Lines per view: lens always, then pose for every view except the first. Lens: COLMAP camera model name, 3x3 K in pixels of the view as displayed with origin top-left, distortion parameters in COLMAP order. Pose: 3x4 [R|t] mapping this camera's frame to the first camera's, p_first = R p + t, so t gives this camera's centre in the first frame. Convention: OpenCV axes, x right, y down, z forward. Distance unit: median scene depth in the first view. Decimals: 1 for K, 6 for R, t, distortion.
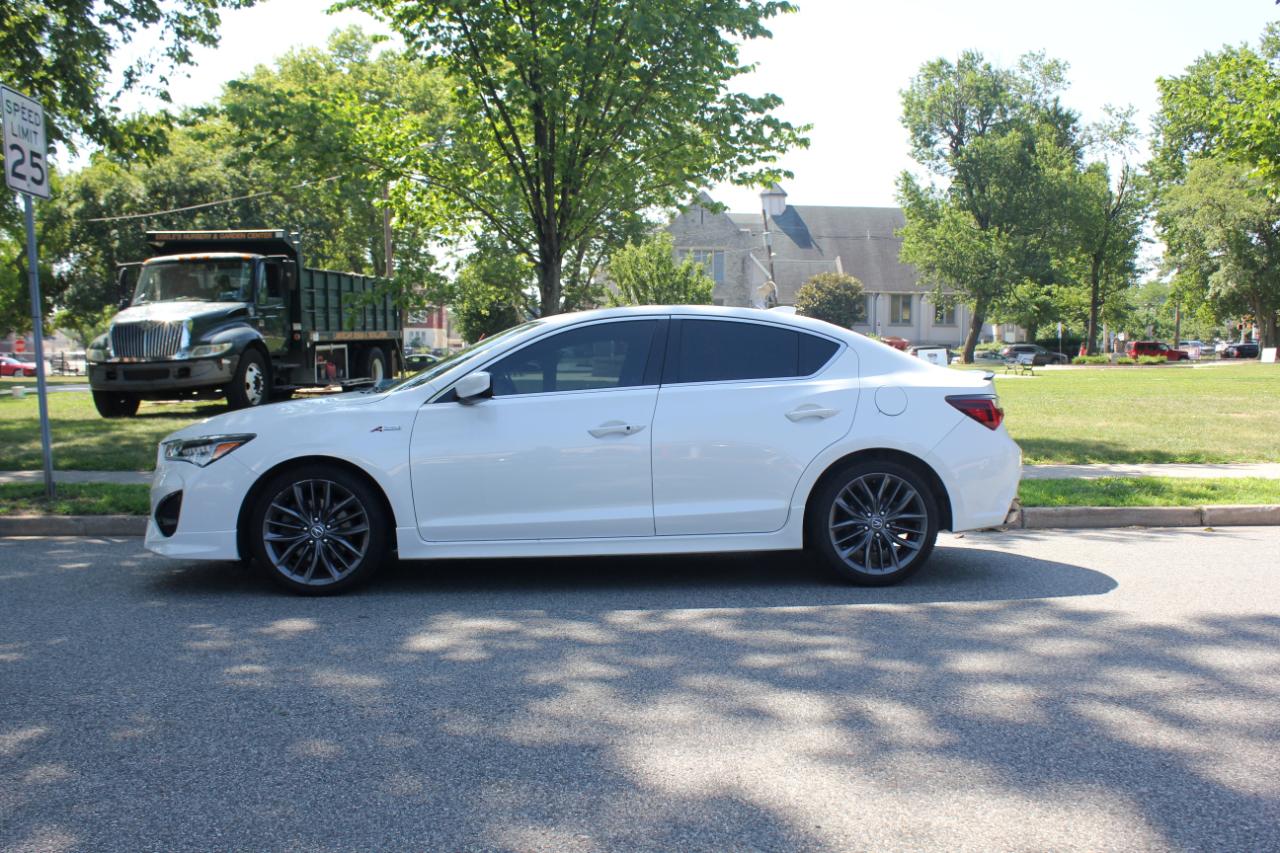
lens RADIAL K [[1194.8, 0, 651.4], [0, 1194.8, 454.5], [0, 0, 1]] dist [-0.118136, 0.064565]
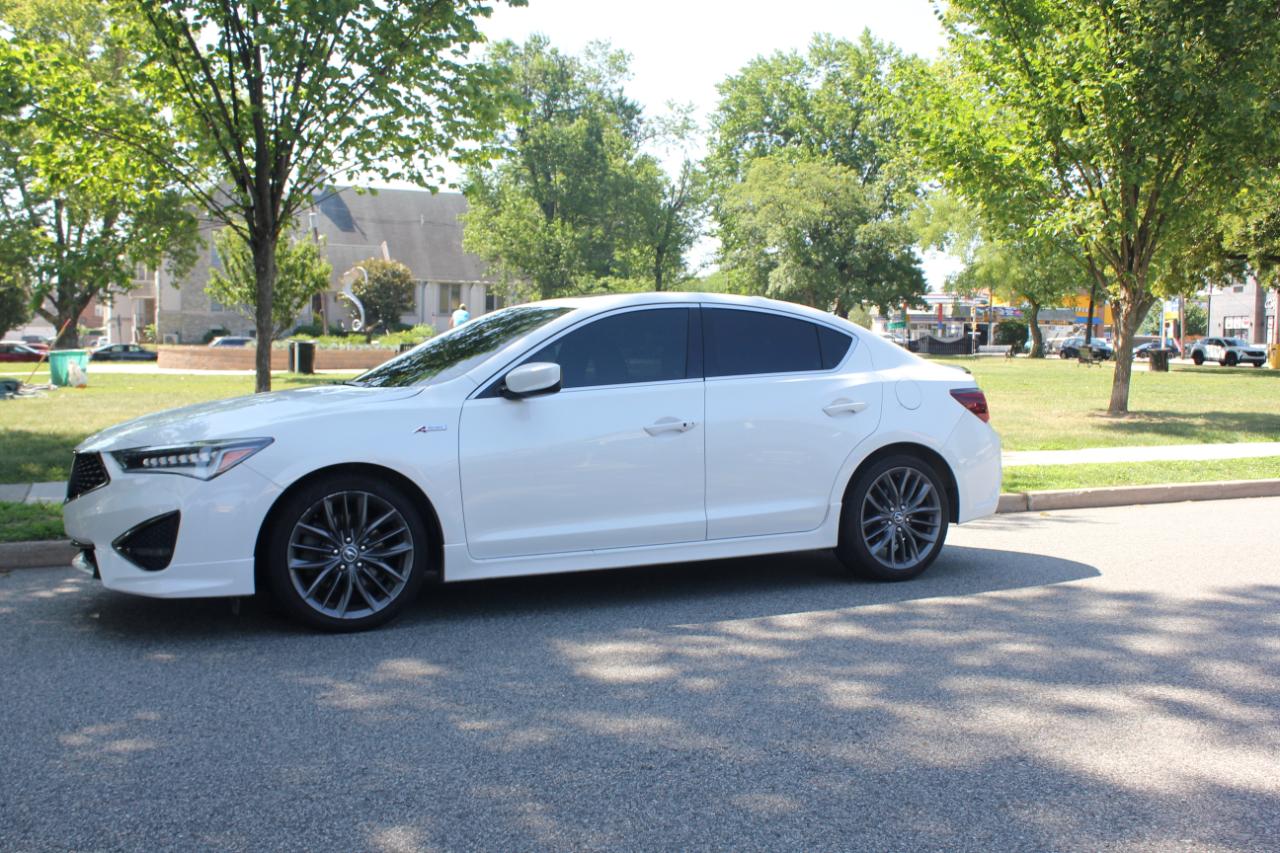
lens RADIAL K [[1261.8, 0, 640.0], [0, 1261.8, 445.7], [0, 0, 1]] dist [-0.087339, 0.000000]
pose [[0.929390, -0.018227, 0.368650, -0.112241], [0.020075, 0.999798, -0.001177, -0.001549], [-0.368554, 0.008494, 0.929567, 0.028778]]
